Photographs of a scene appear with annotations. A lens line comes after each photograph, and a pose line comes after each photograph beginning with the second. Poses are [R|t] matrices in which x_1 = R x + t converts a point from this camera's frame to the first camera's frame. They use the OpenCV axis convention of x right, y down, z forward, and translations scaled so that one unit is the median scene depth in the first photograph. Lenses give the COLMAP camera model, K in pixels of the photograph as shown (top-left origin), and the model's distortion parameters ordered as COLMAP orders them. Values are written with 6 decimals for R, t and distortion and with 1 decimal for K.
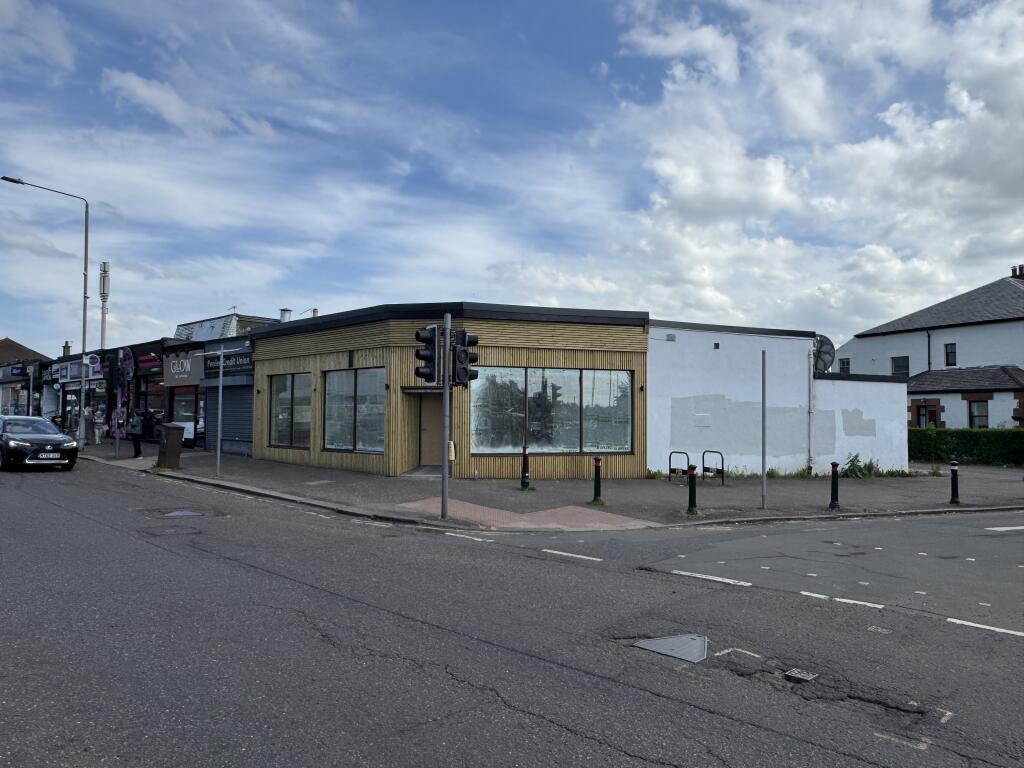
lens RADIAL K [[705.5, 0, 512.0], [0, 705.5, 384.0], [0, 0, 1]] dist [-0.008594, -0.001781]
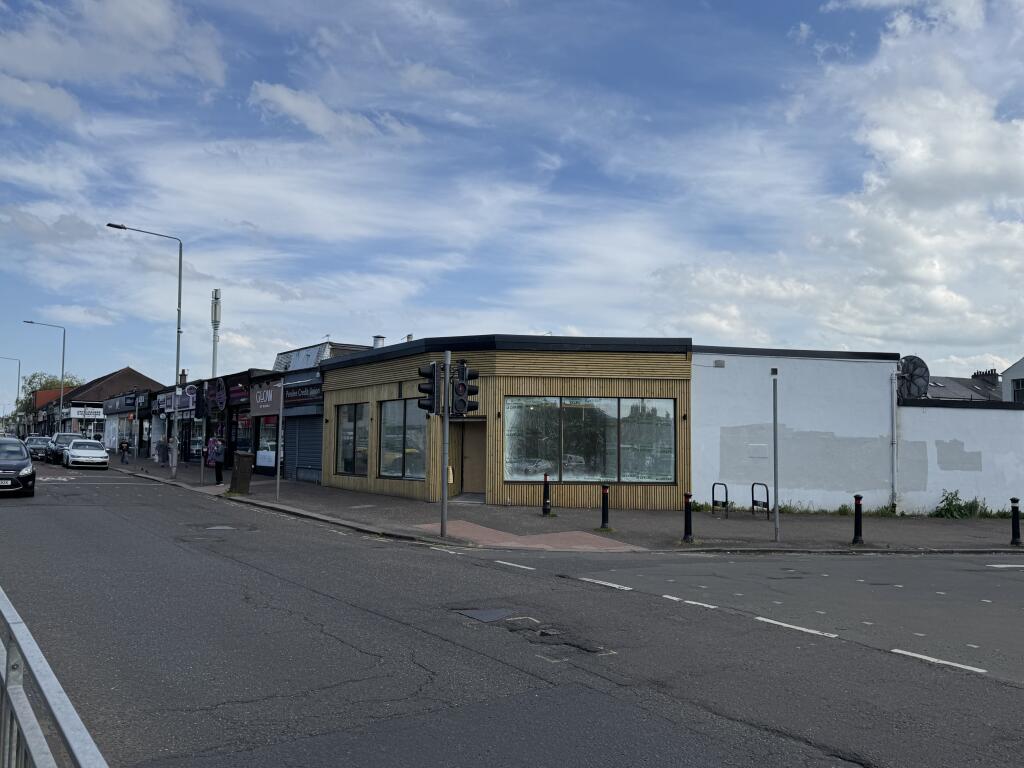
lens RADIAL K [[823.5, 0, 512.0], [0, 823.5, 384.0], [0, 0, 1]] dist [0.069167, -0.003708]
pose [[0.979253, -0.010785, -0.202354, 0.171324], [0.004276, 0.999460, -0.032576, -0.003030], [0.202596, 0.031035, 0.978770, -0.152326]]
